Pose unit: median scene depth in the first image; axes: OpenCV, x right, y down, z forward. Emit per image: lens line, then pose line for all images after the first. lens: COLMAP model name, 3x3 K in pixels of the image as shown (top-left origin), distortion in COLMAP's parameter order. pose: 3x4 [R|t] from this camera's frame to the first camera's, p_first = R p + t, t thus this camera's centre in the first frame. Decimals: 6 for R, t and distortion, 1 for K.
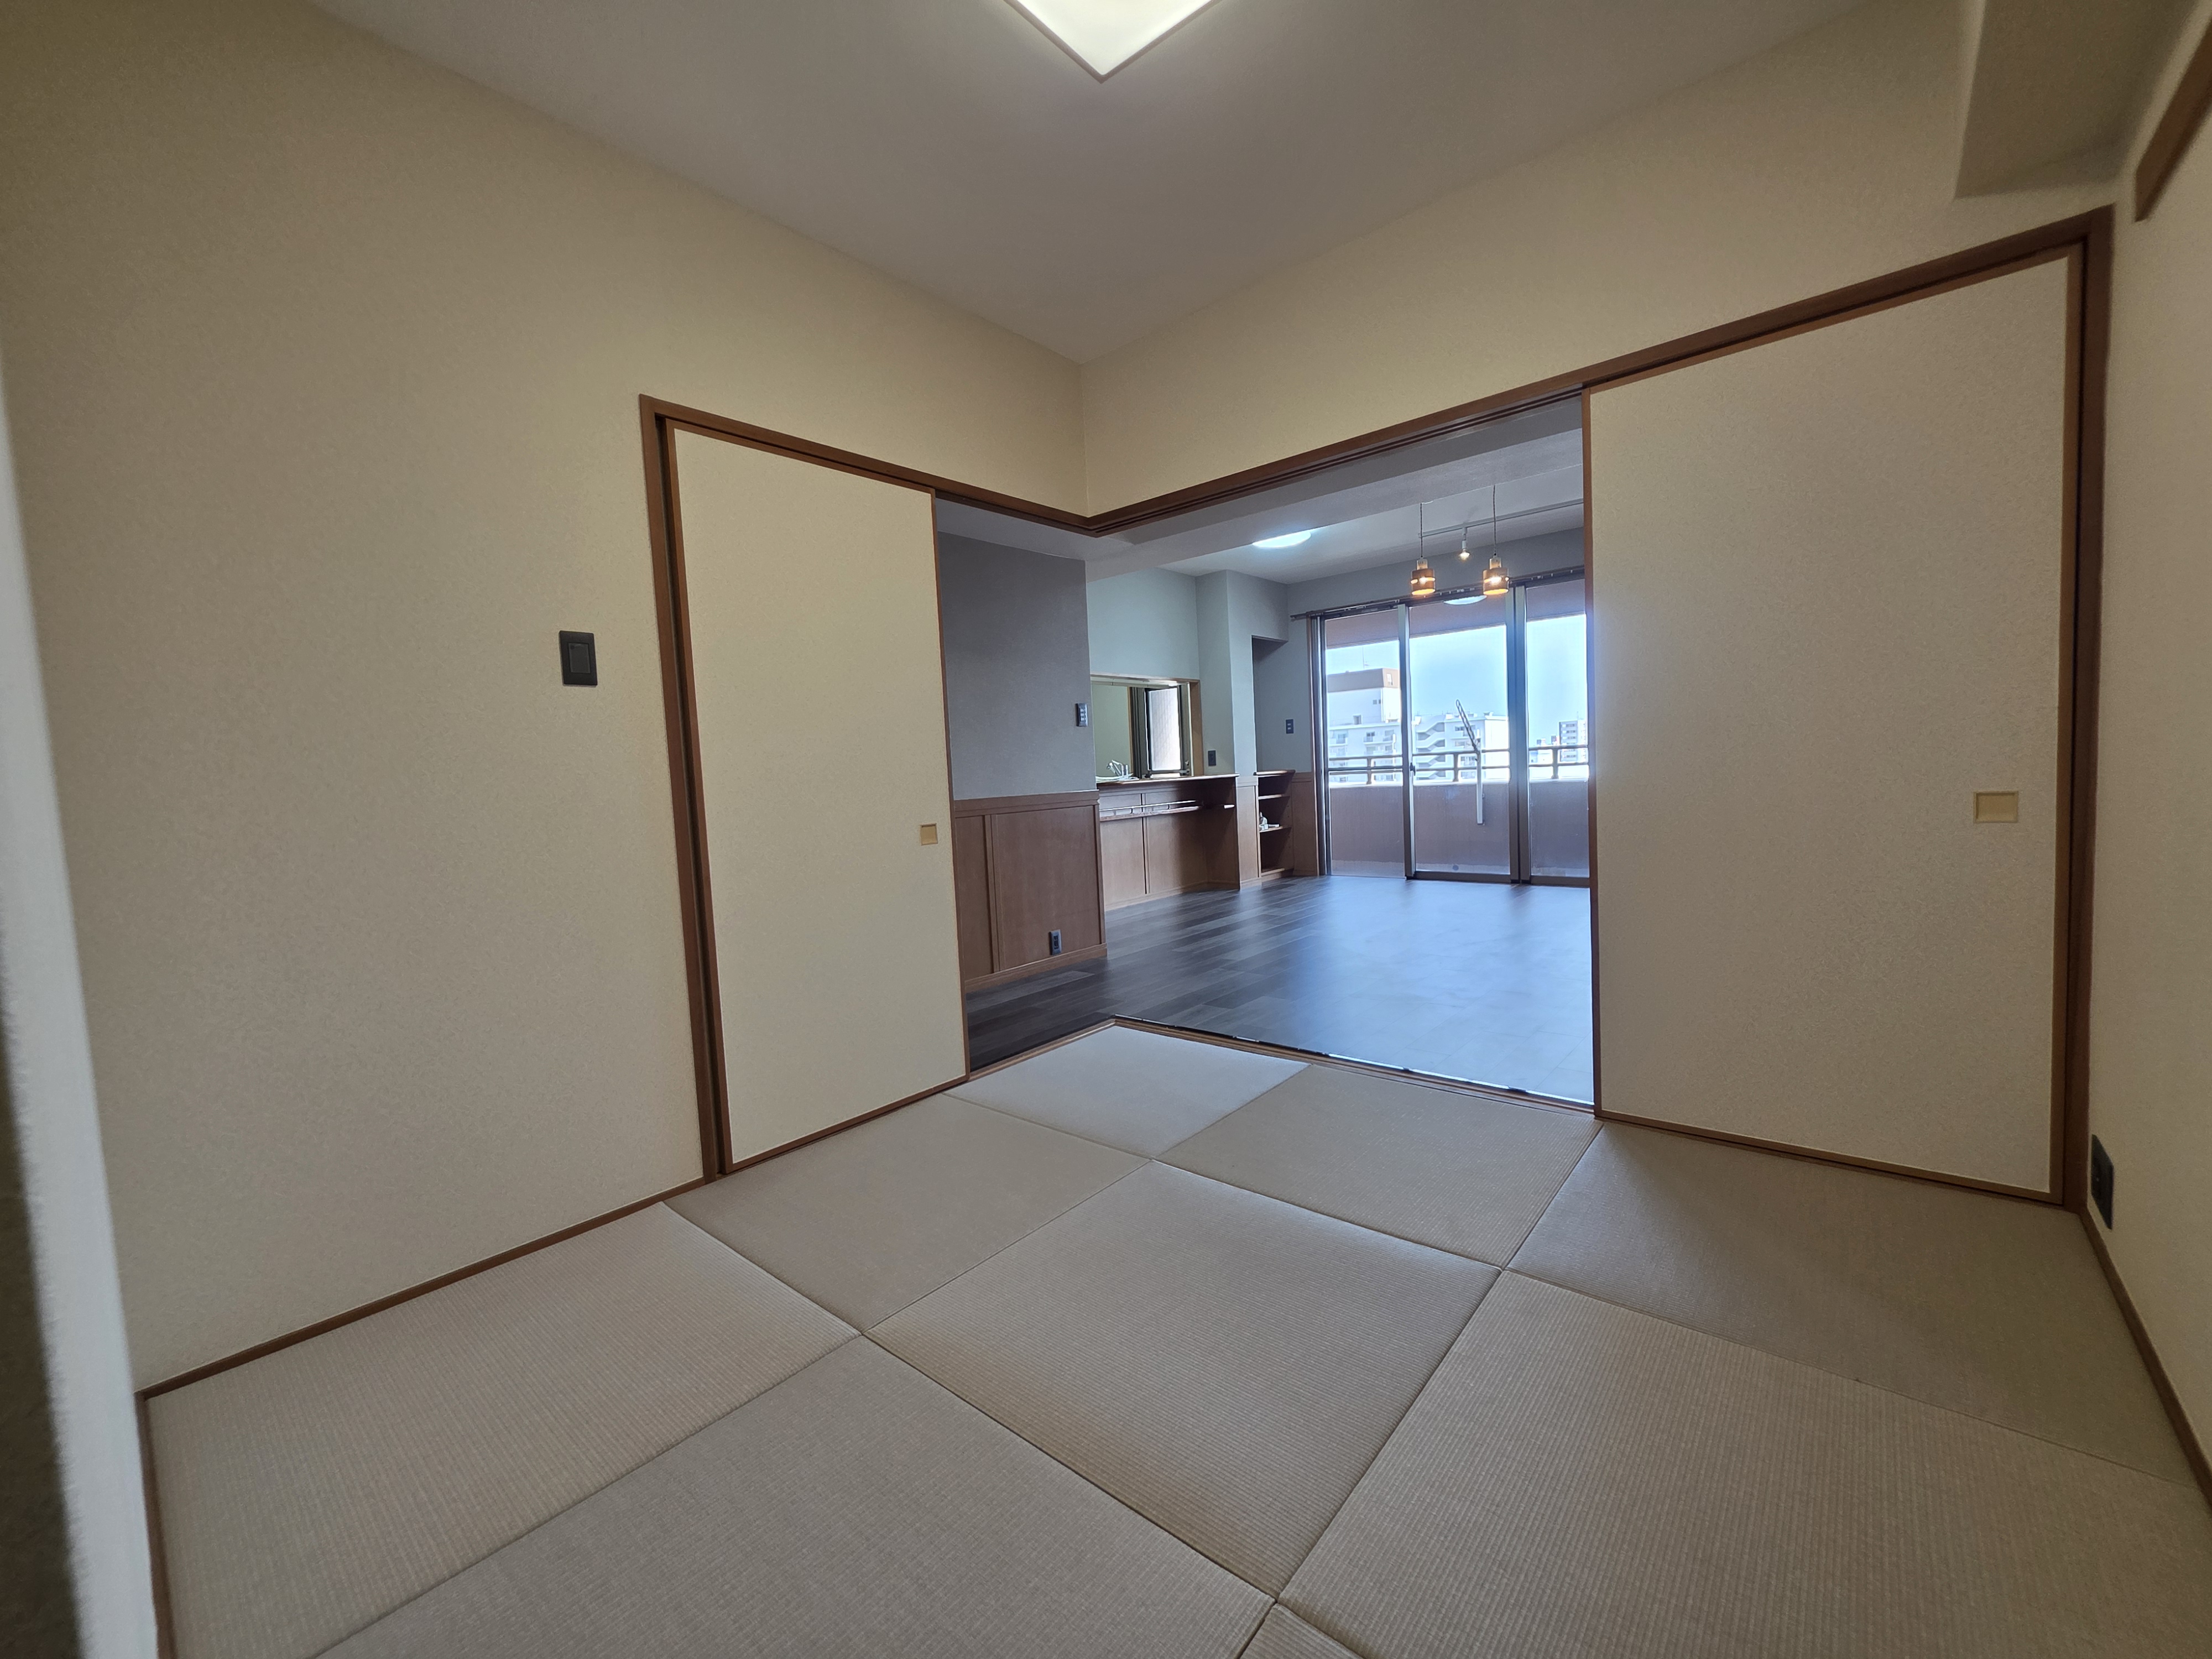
lens RADIAL K [[884.2, 0, 1106.5], [0, 884.2, 828.2], [0, 0, 1]] dist [0.000660, 0.000163]
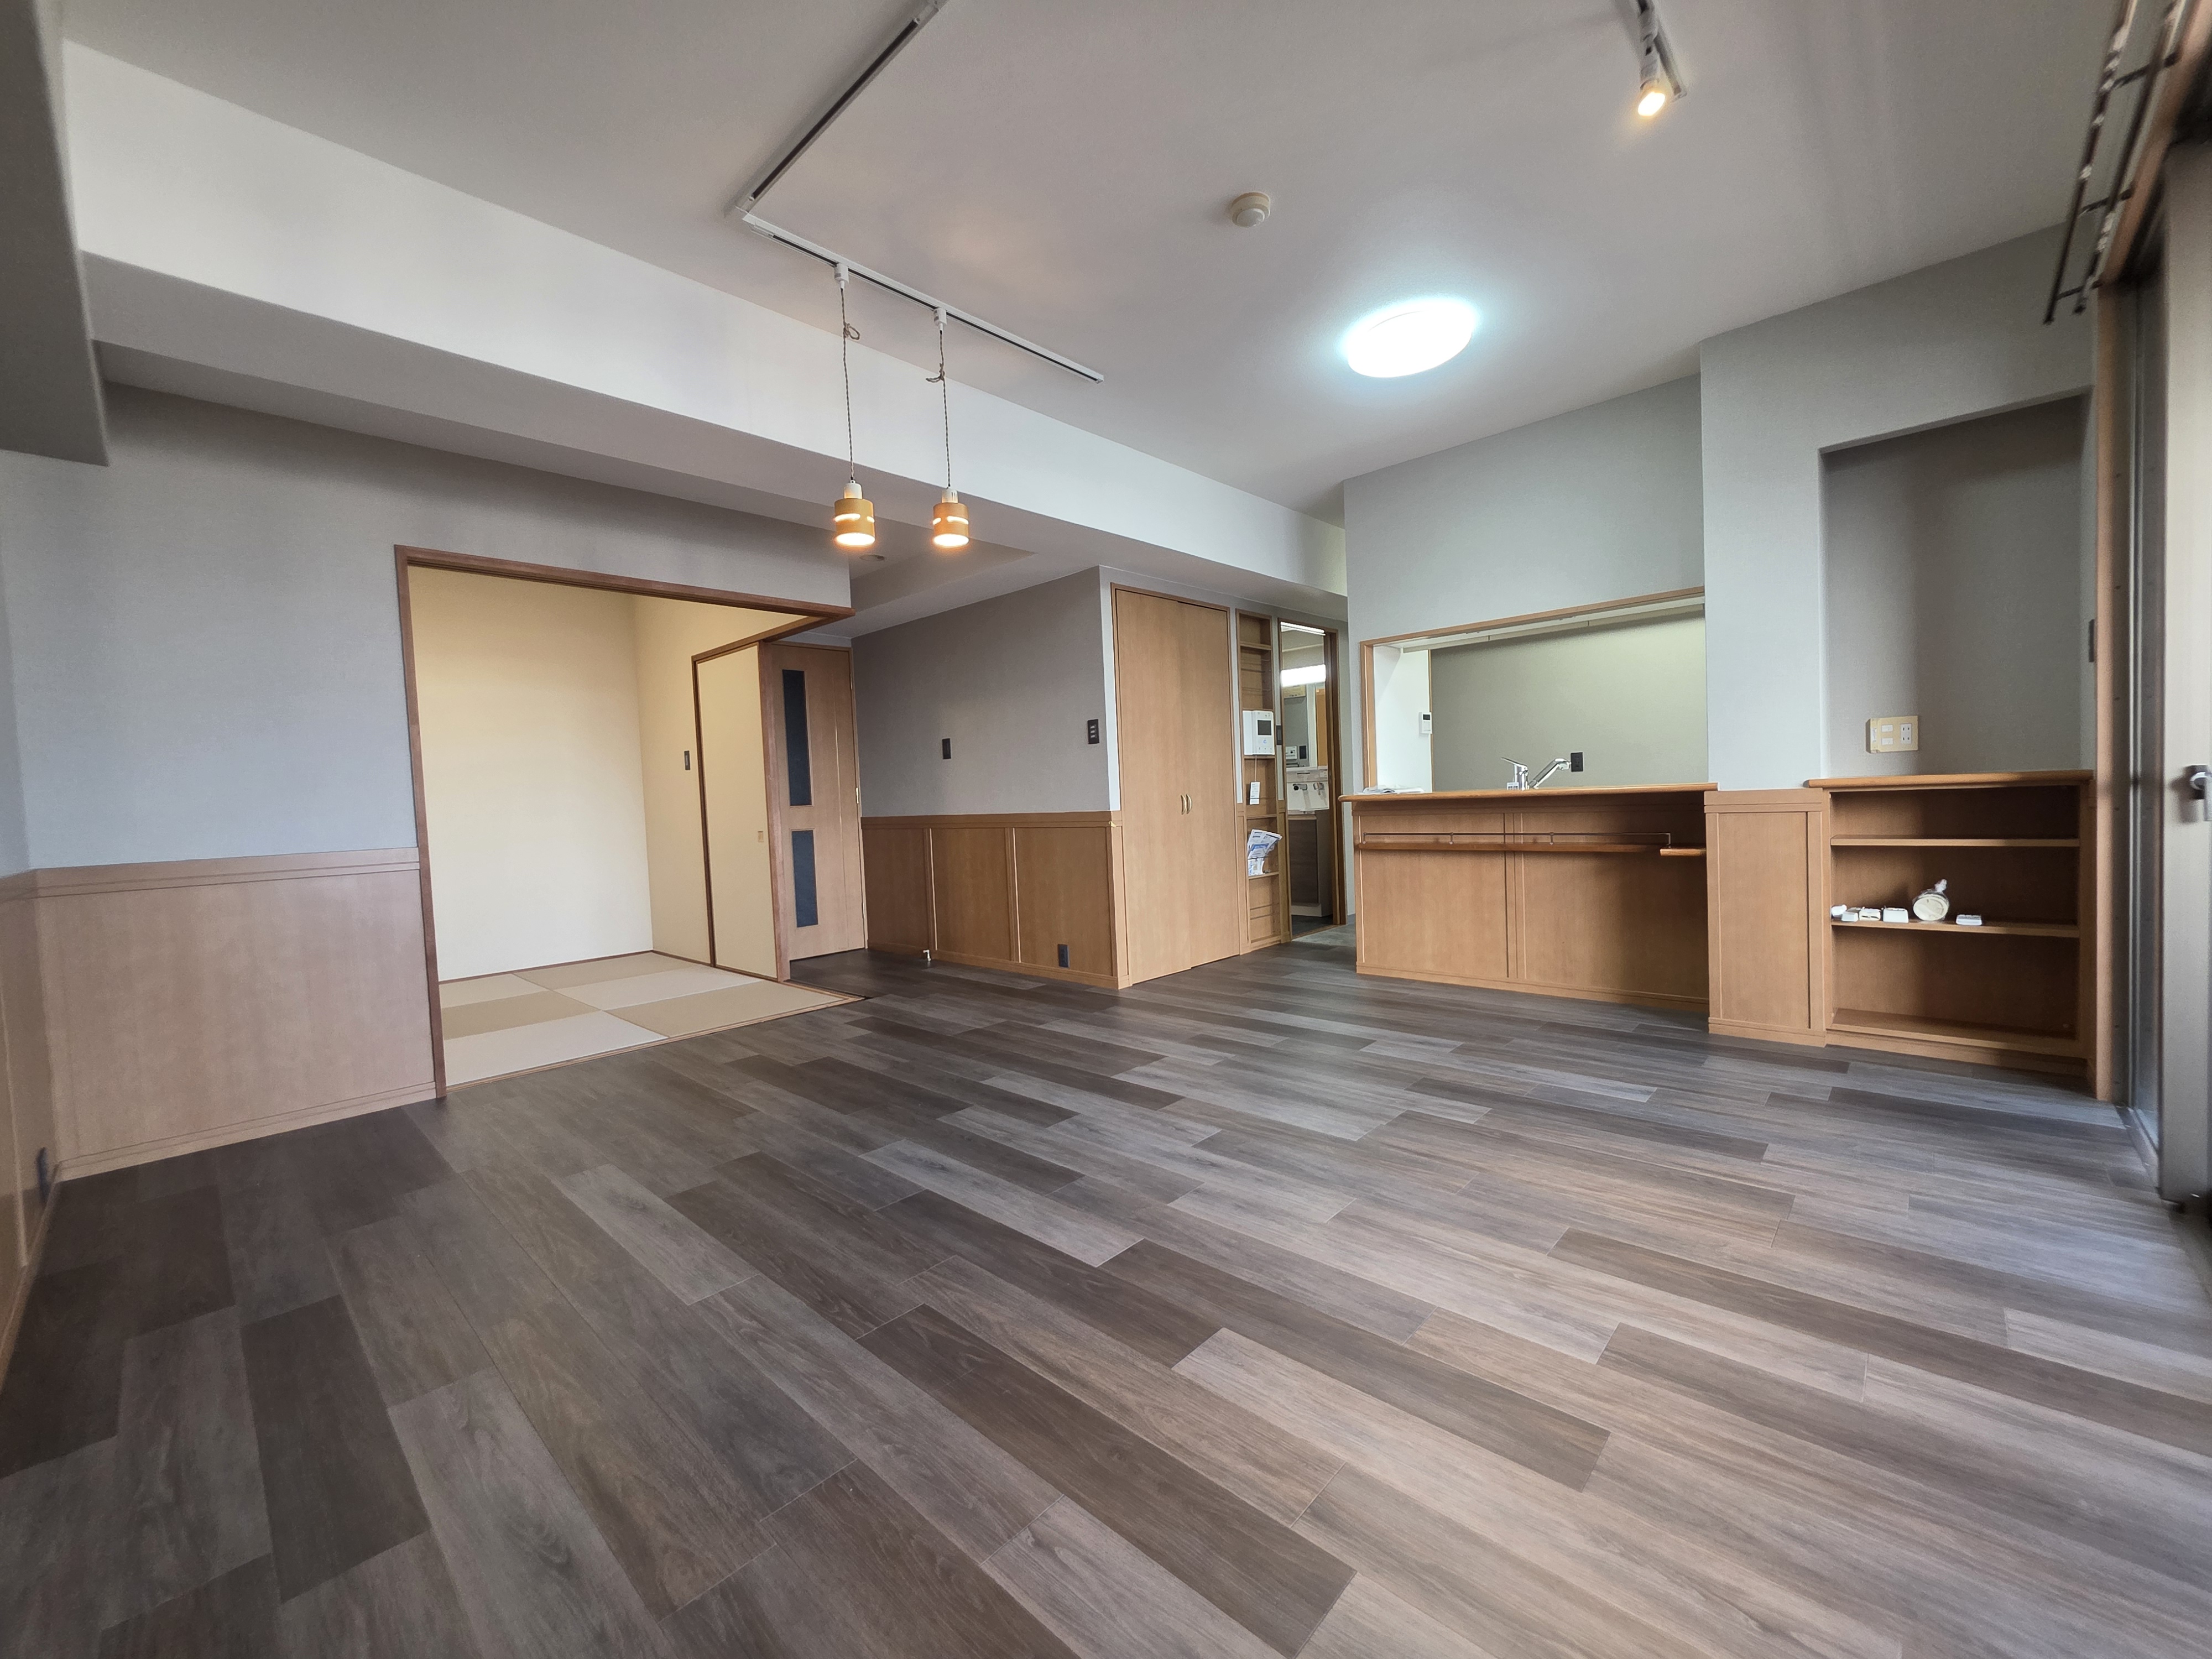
lens RADIAL K [[884.2, 0, 1105.6], [0, 884.2, 824.3], [0, 0, 1]] dist [0.000660, 0.000163]
pose [[-0.042128, 0.085626, -0.995436, 0.606618], [-0.019596, 0.996058, 0.086509, -0.072524], [0.998920, 0.023151, -0.040284, 0.687702]]
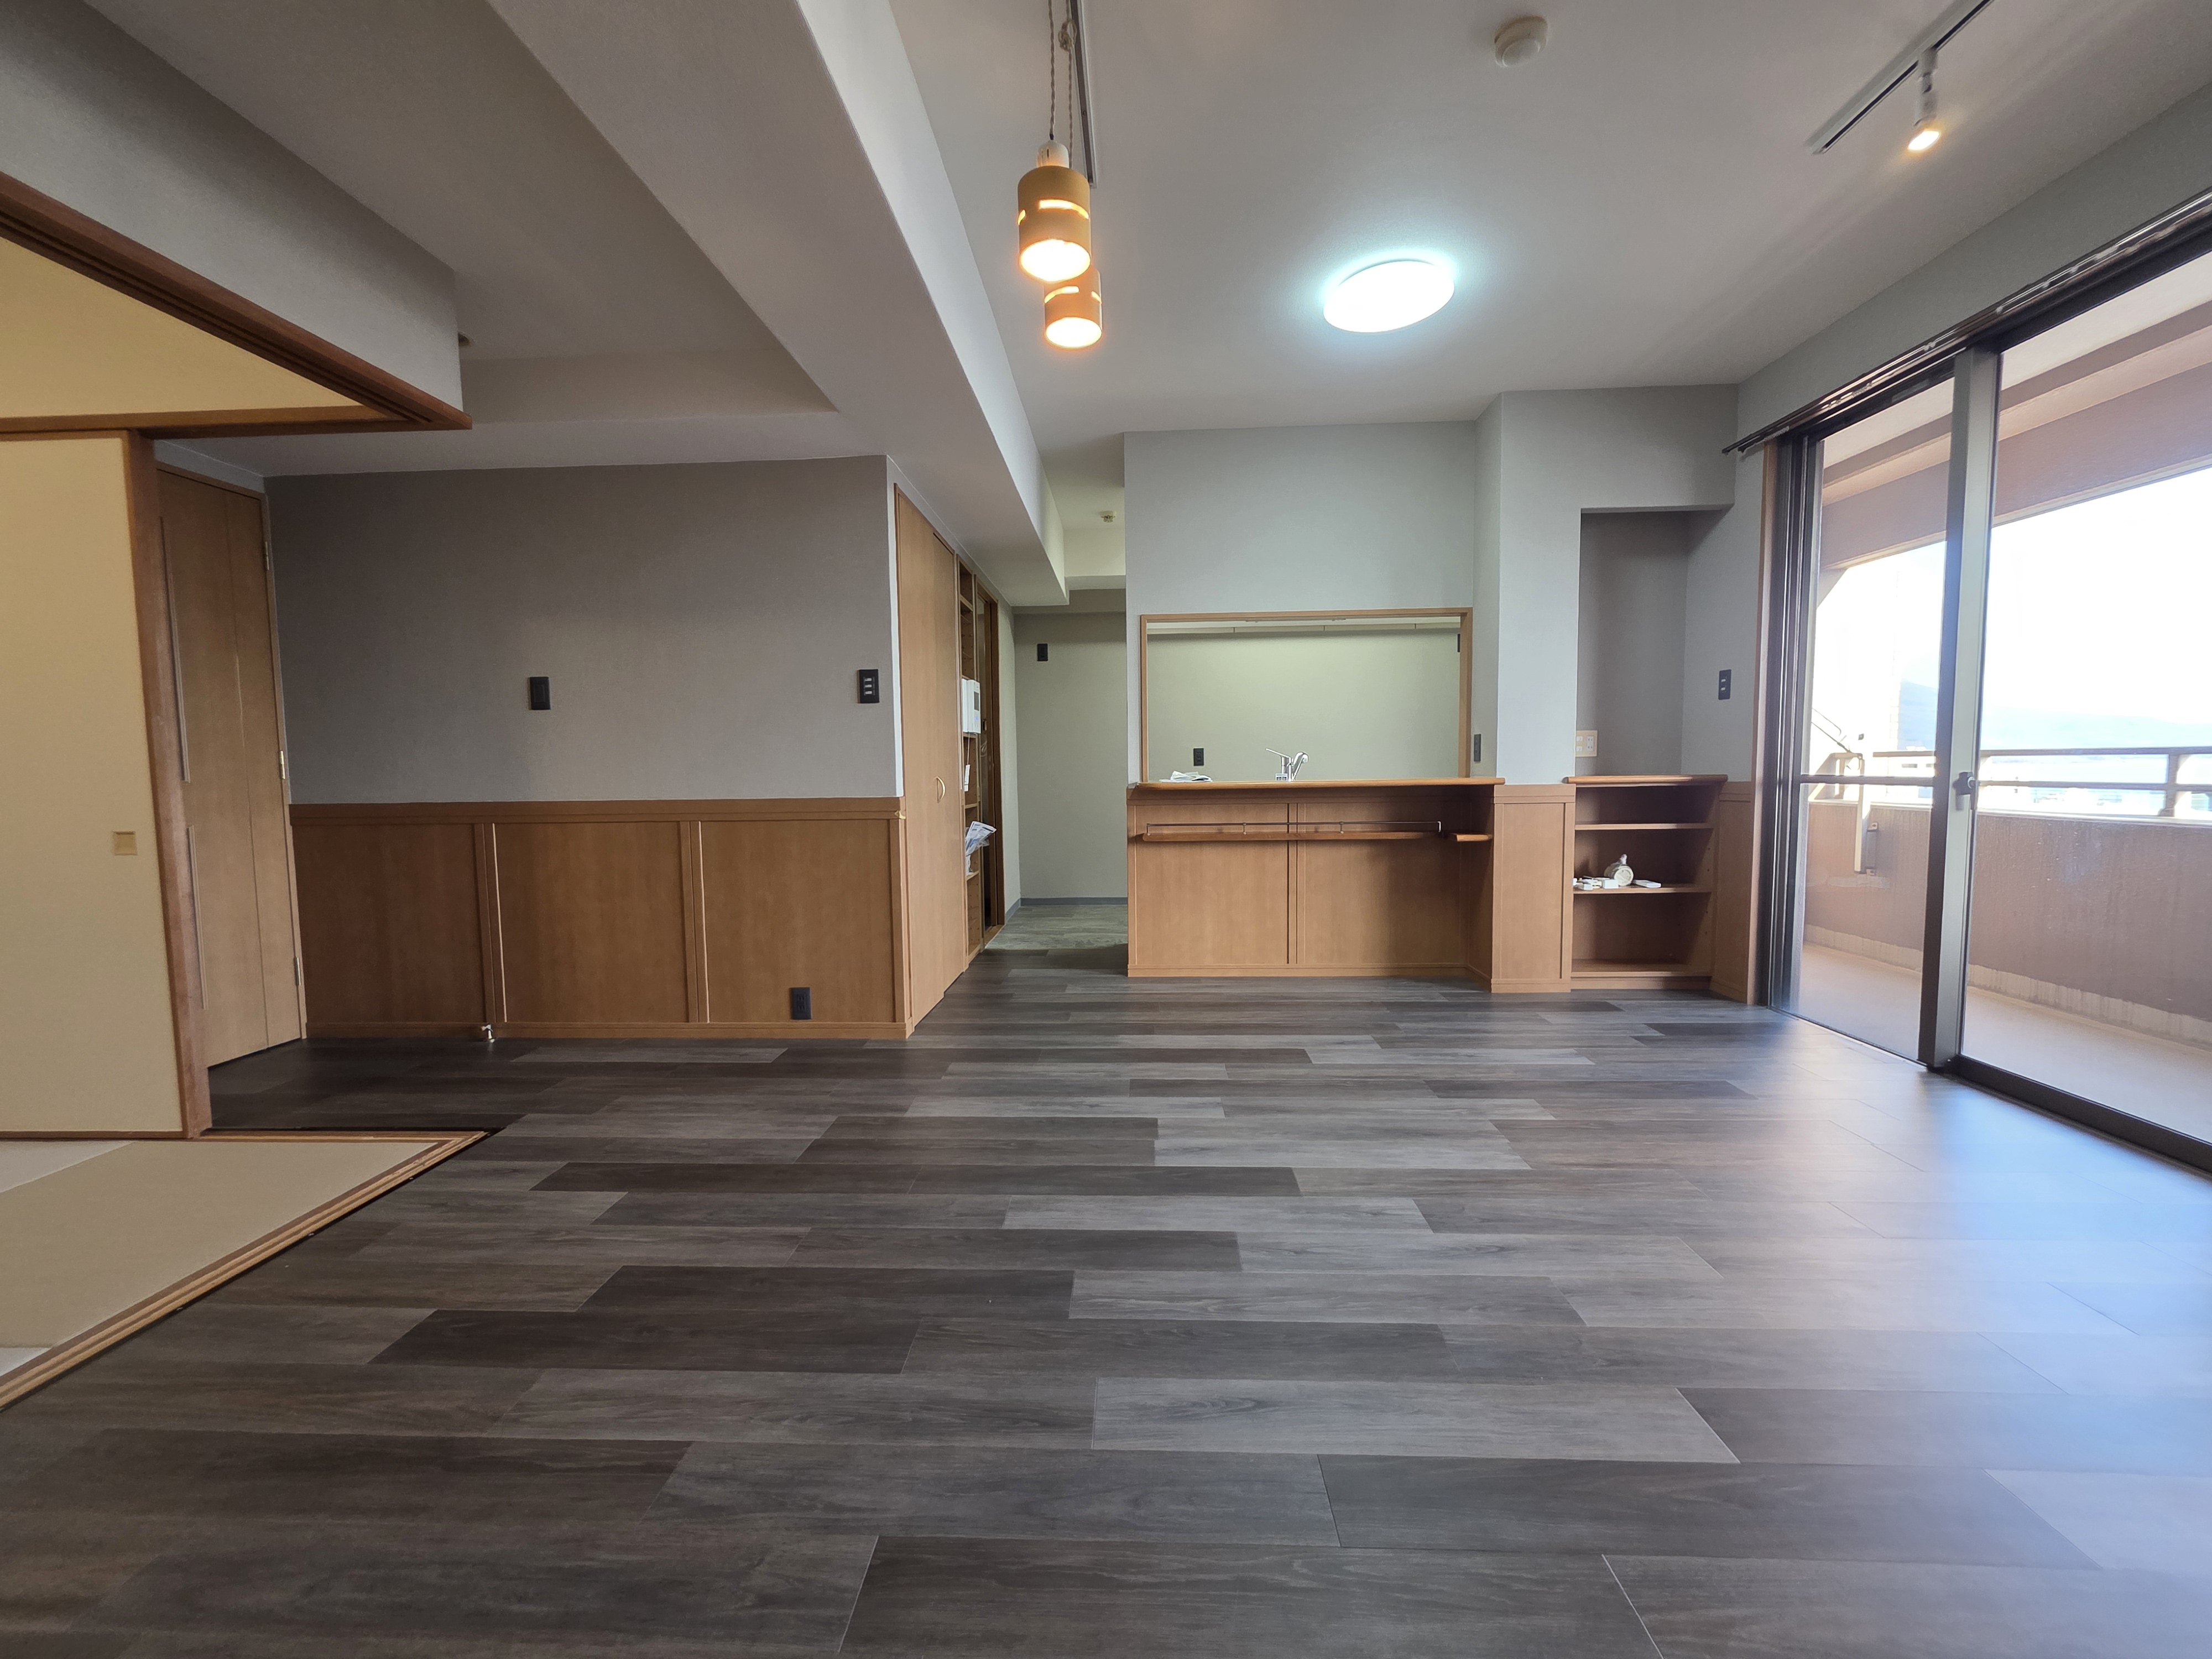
lens RADIAL K [[884.2, 0, 1103.3], [0, 884.2, 825.2], [0, 0, 1]] dist [0.000660, 0.000163]
pose [[0.617836, 0.092402, -0.780859, 0.409798], [-0.067635, 0.995636, 0.064303, -0.050435], [0.783393, 0.013085, 0.621389, 0.468876]]
